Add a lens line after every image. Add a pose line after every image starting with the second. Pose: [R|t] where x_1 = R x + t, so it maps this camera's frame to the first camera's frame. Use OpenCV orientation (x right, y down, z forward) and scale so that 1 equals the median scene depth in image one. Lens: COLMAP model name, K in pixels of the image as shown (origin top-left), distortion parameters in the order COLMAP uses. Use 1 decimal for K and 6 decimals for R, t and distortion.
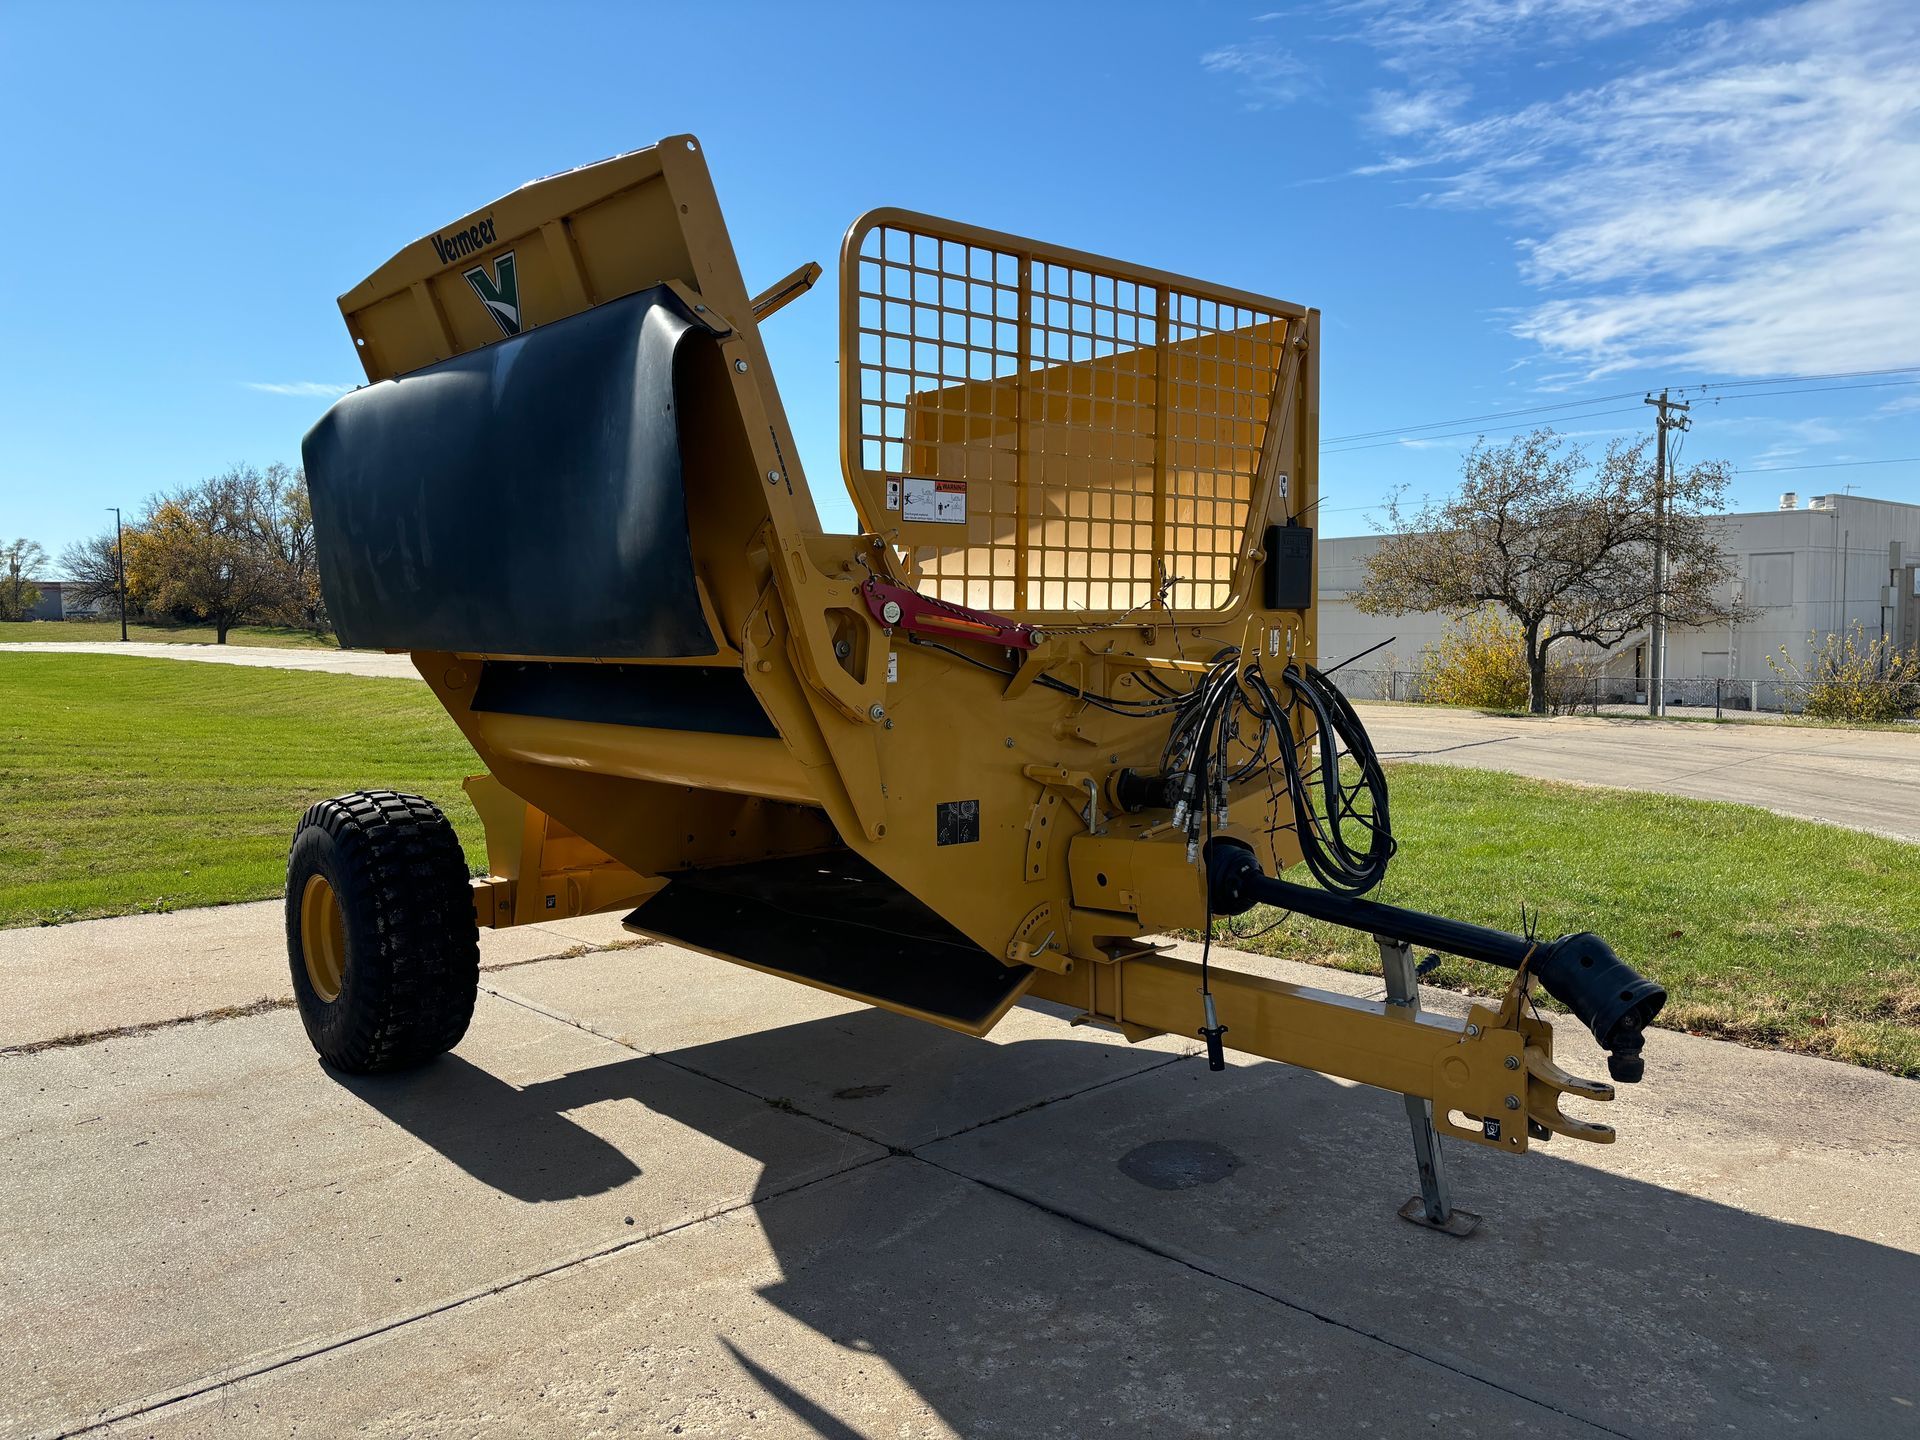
lens RADIAL K [[1441.3, 0, 960.0], [0, 1441.3, 720.0], [0, 0, 1]] dist [0.058339, -0.070303]
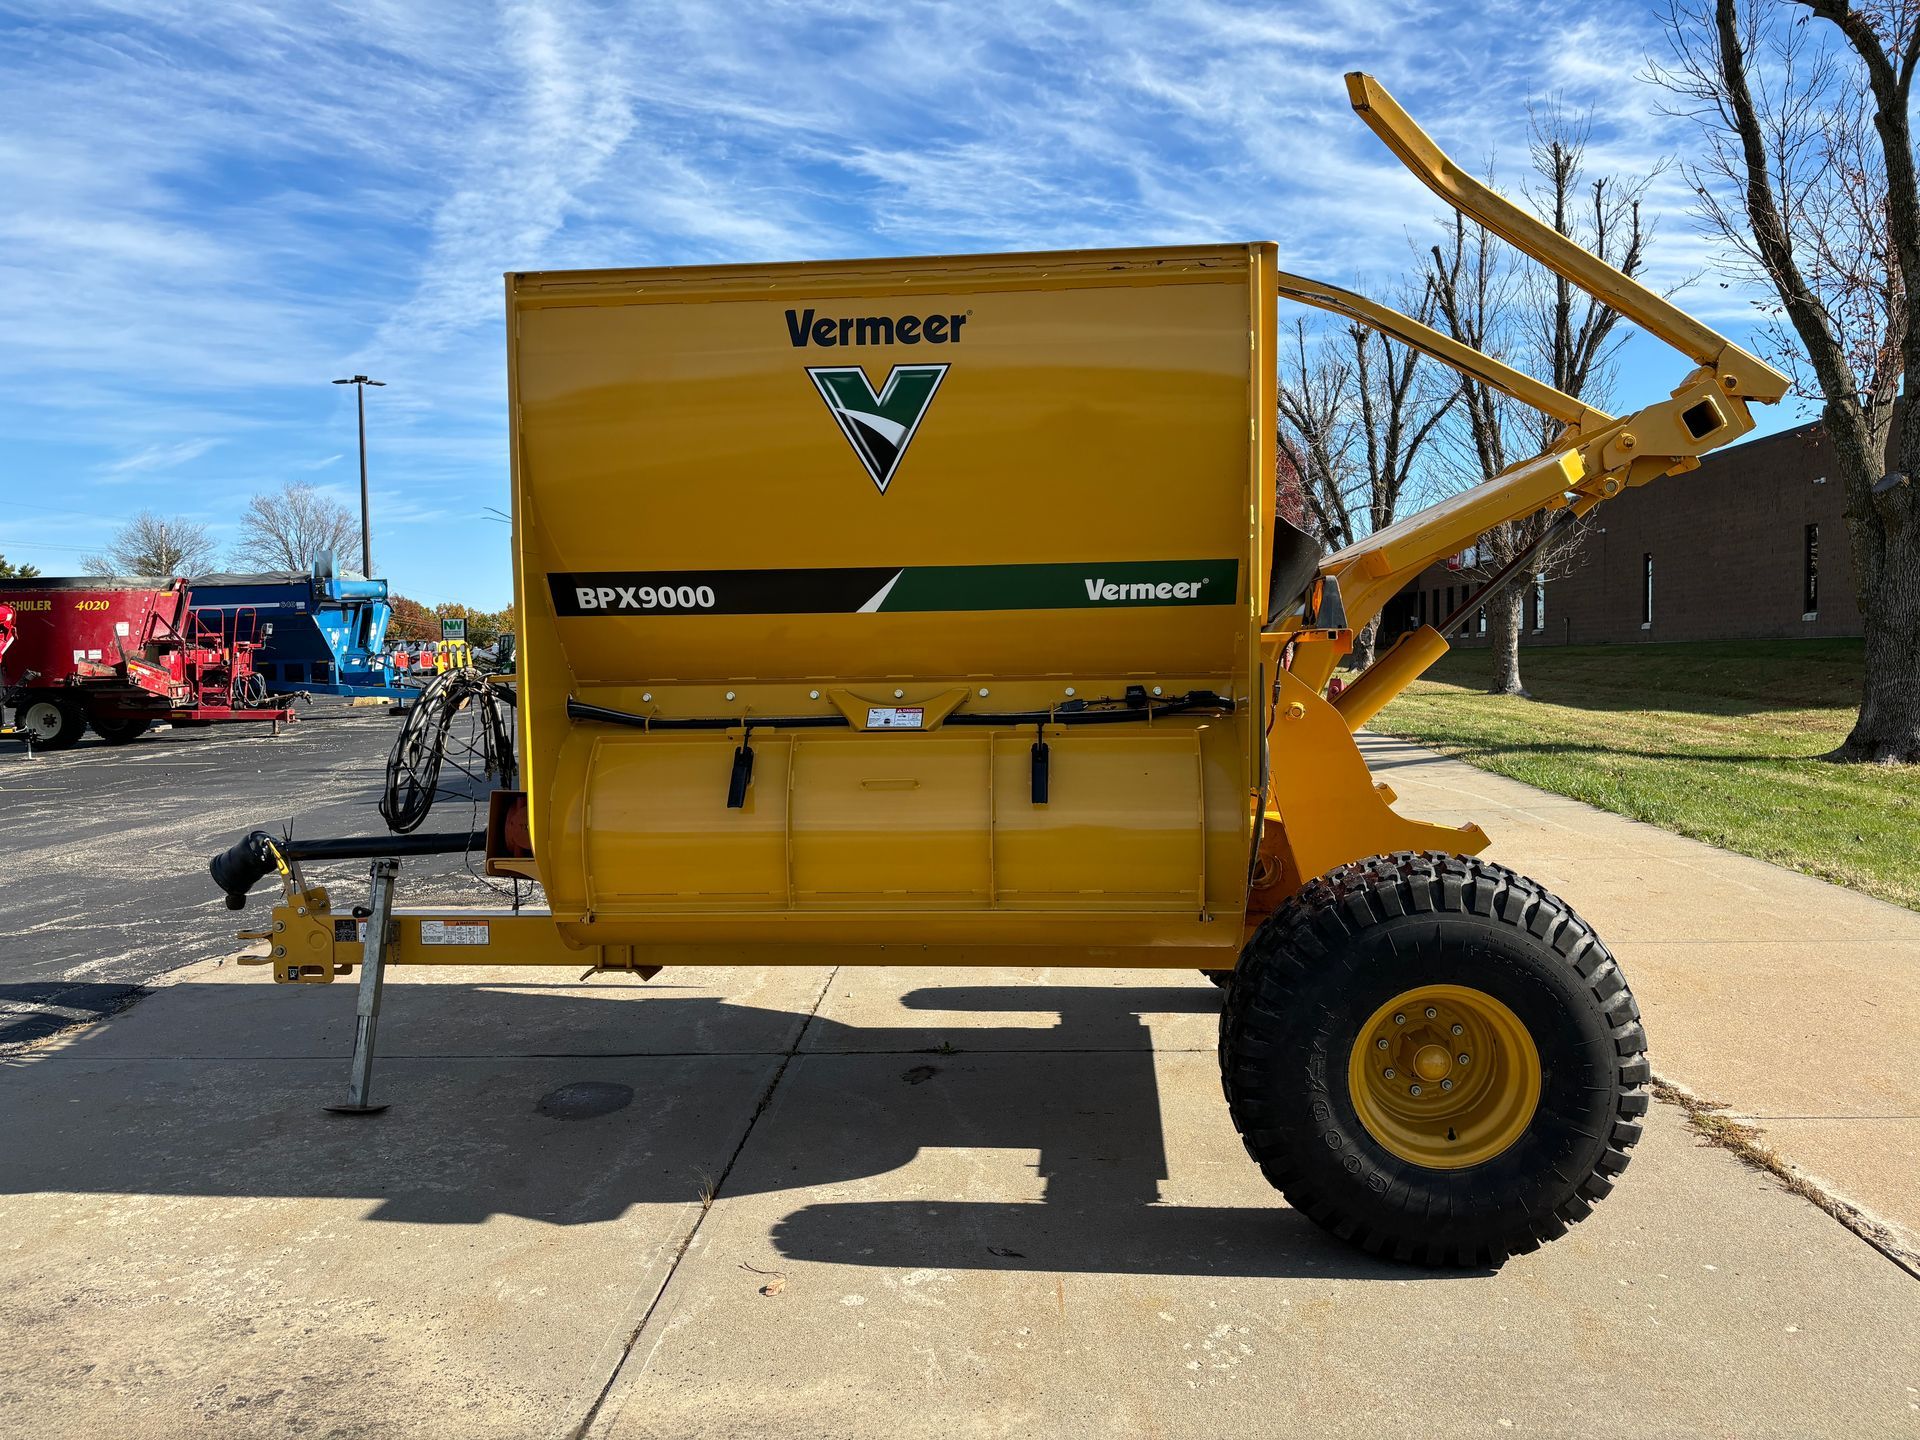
lens RADIAL K [[1441.3, 0, 960.0], [0, 1441.3, 720.0], [0, 0, 1]] dist [0.058339, -0.070303]
pose [[-0.724896, 0.057415, -0.686462, 0.775208], [-0.022451, 0.994022, 0.106848, -0.145871], [0.688493, 0.092866, -0.719273, 2.172414]]
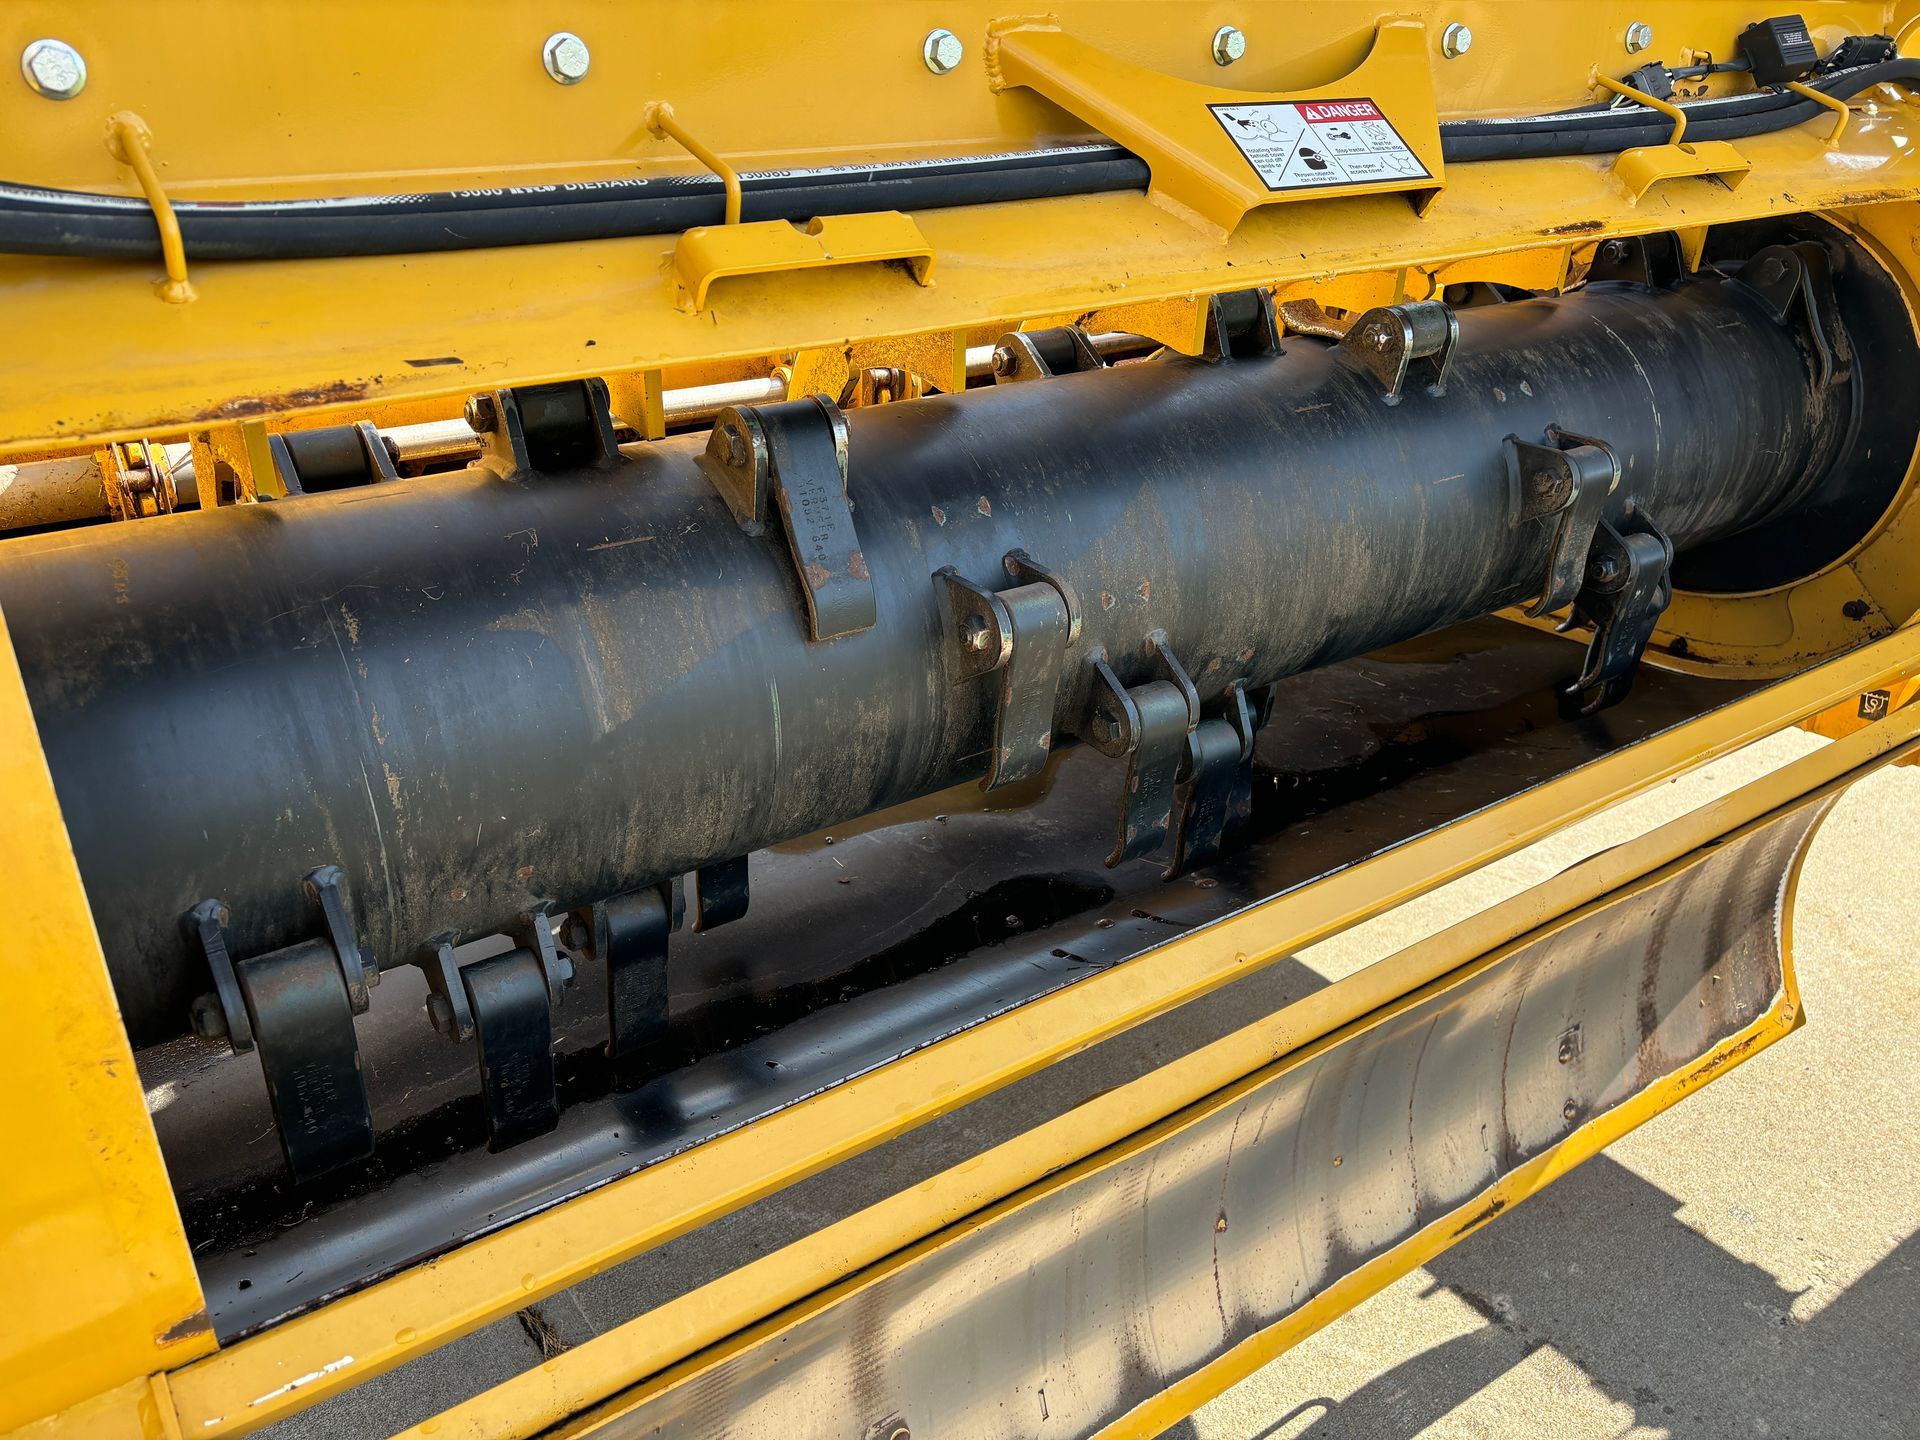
lens RADIAL K [[1441.3, 0, 960.0], [0, 1441.3, 720.0], [0, 0, 1]] dist [0.058339, -0.070303]
pose [[-0.133245, 0.414828, -0.900091, 0.361409], [-0.035710, 0.905590, 0.422648, -0.046086], [0.990440, 0.088458, -0.105852, 1.344314]]
